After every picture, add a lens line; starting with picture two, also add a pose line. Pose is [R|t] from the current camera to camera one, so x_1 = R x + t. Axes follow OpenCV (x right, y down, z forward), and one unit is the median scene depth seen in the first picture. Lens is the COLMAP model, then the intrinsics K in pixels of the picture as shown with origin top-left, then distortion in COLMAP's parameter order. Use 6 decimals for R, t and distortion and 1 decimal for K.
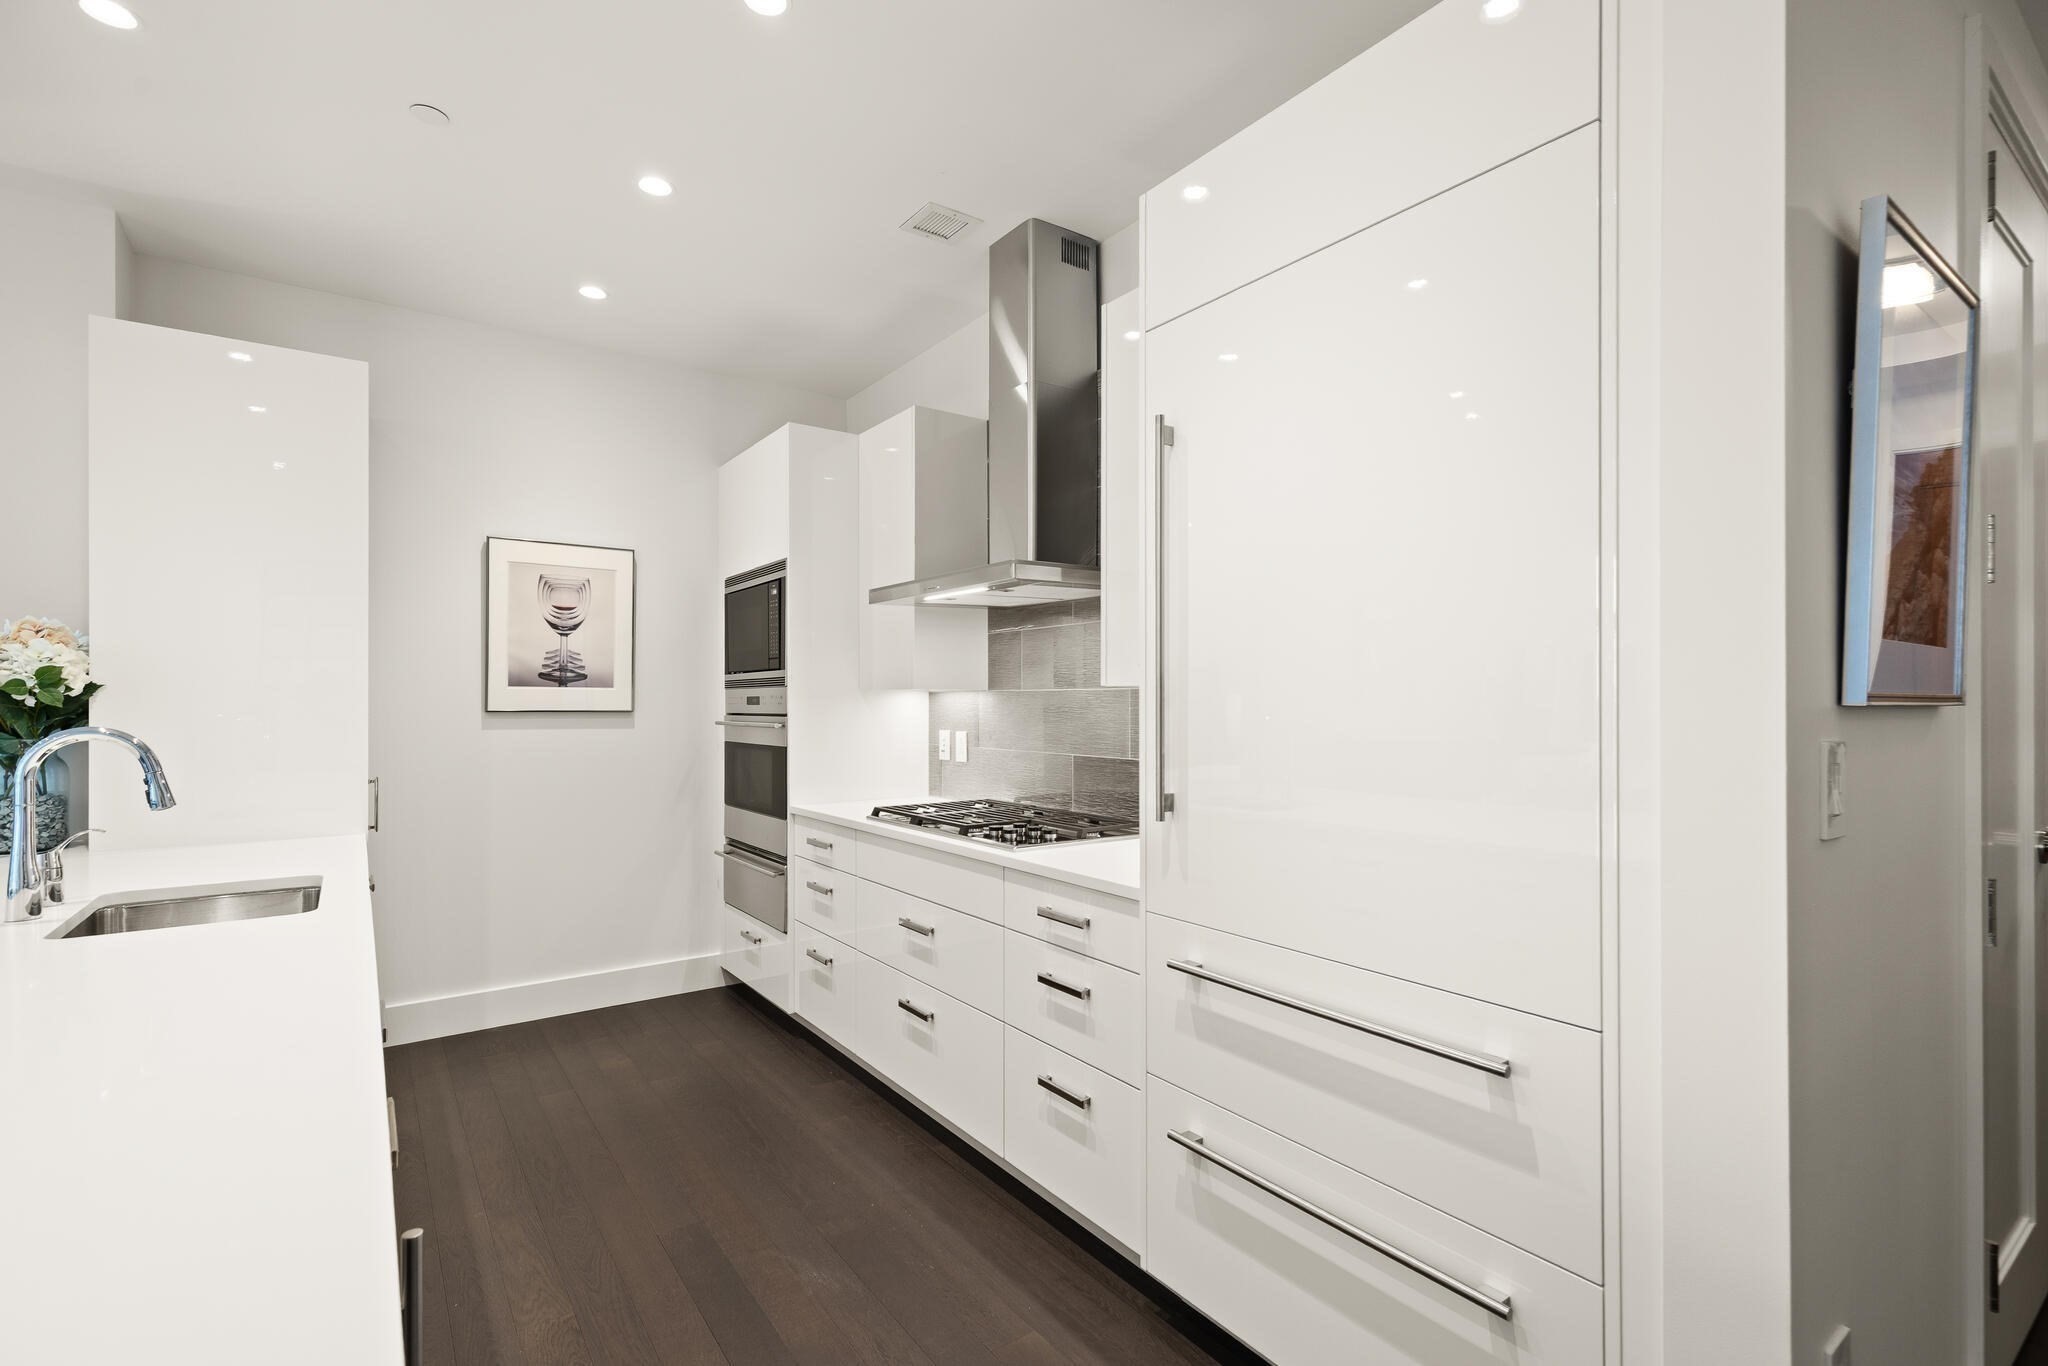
lens RADIAL K [[934.4, 0, 1032.8], [0, 934.4, 695.8], [0, 0, 1]] dist [0.007117, -0.000450]
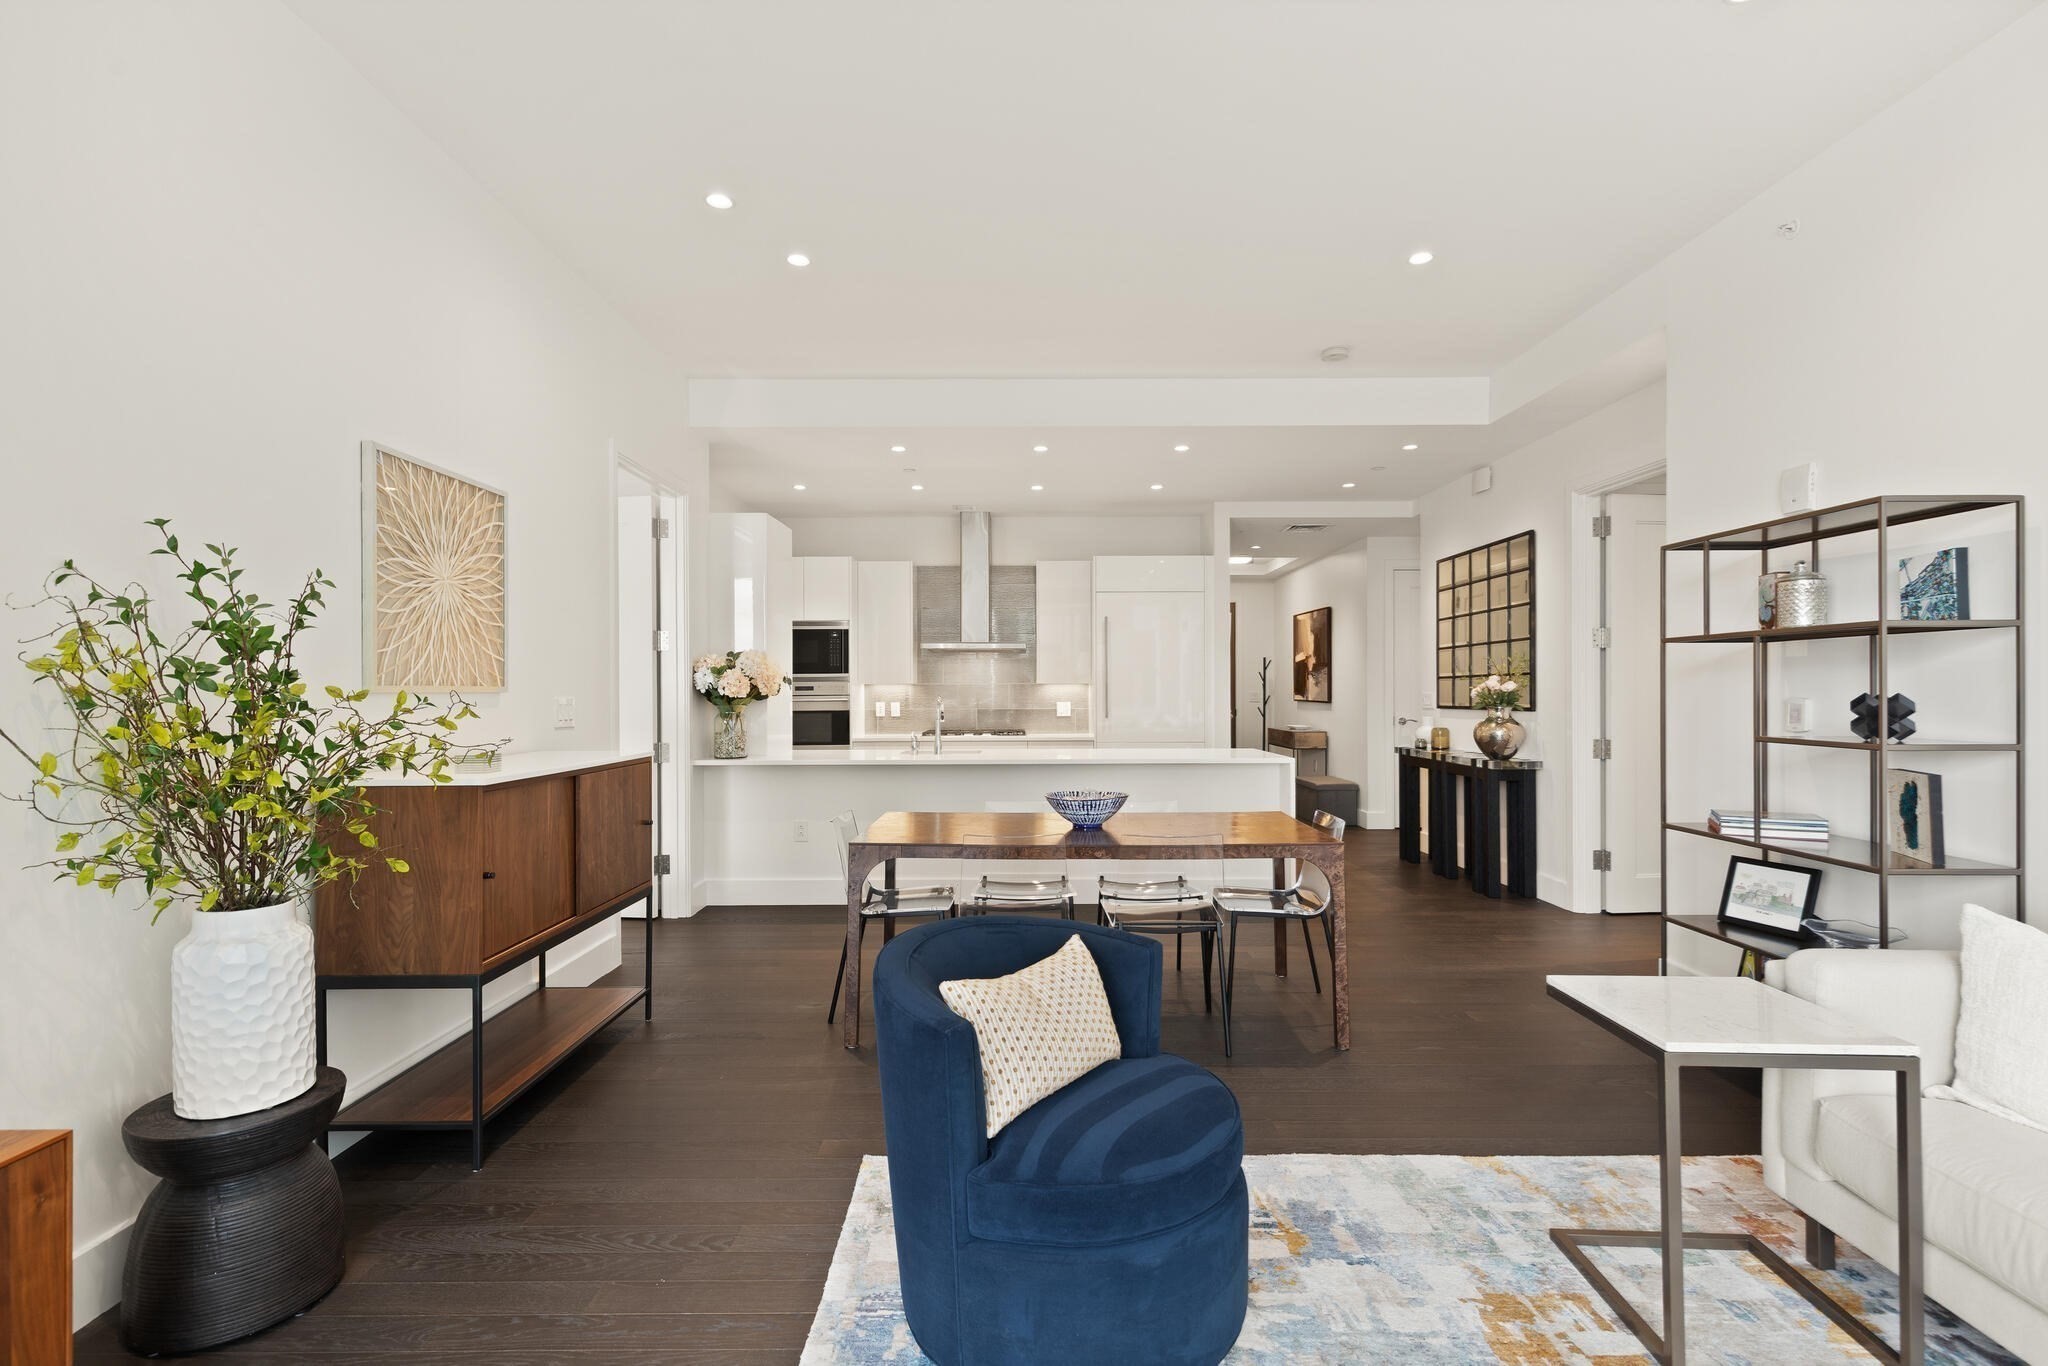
lens RADIAL K [[949.6, 0, 1034.4], [0, 949.6, 688.7], [0, 0, 1]] dist [0.008787, -0.000377]
pose [[0.582840, 0.000786, 0.812586, -1.720822], [-0.000989, 0.999999, -0.000258, 0.006548], [-0.812586, -0.000653, 0.582841, -0.576035]]
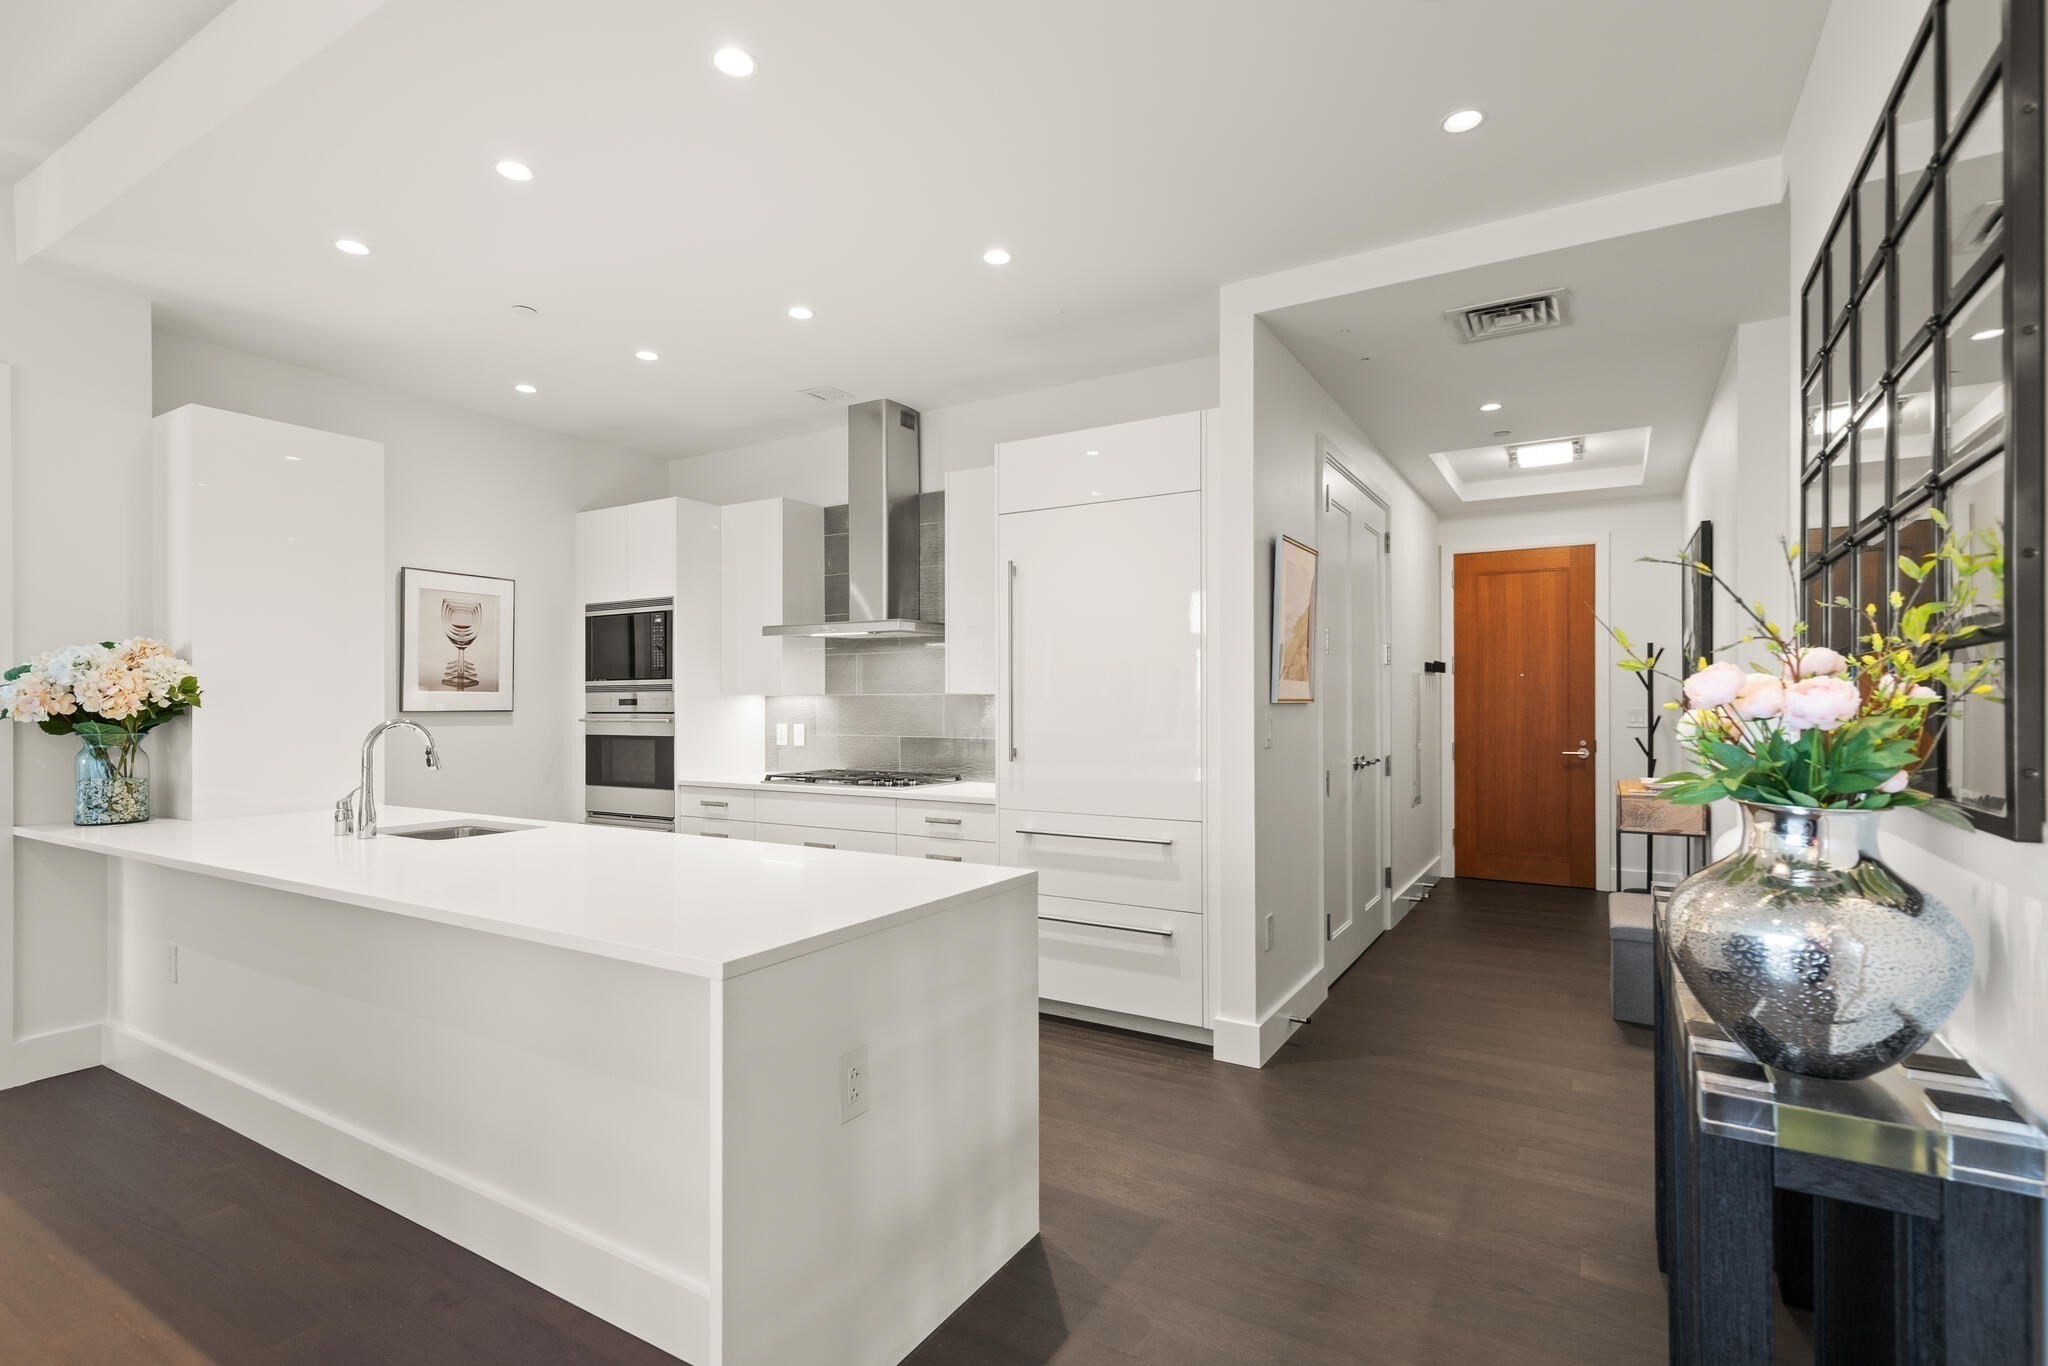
lens RADIAL K [[963.9, 0, 1027.1], [0, 963.9, 705.8], [0, 0, 1]] dist [0.009903, -0.000082]
pose [[0.921511, -0.002607, 0.388344, -0.326820], [-0.001281, 0.999952, 0.009754, -0.003687], [-0.388351, -0.009486, 0.921463, -0.476677]]
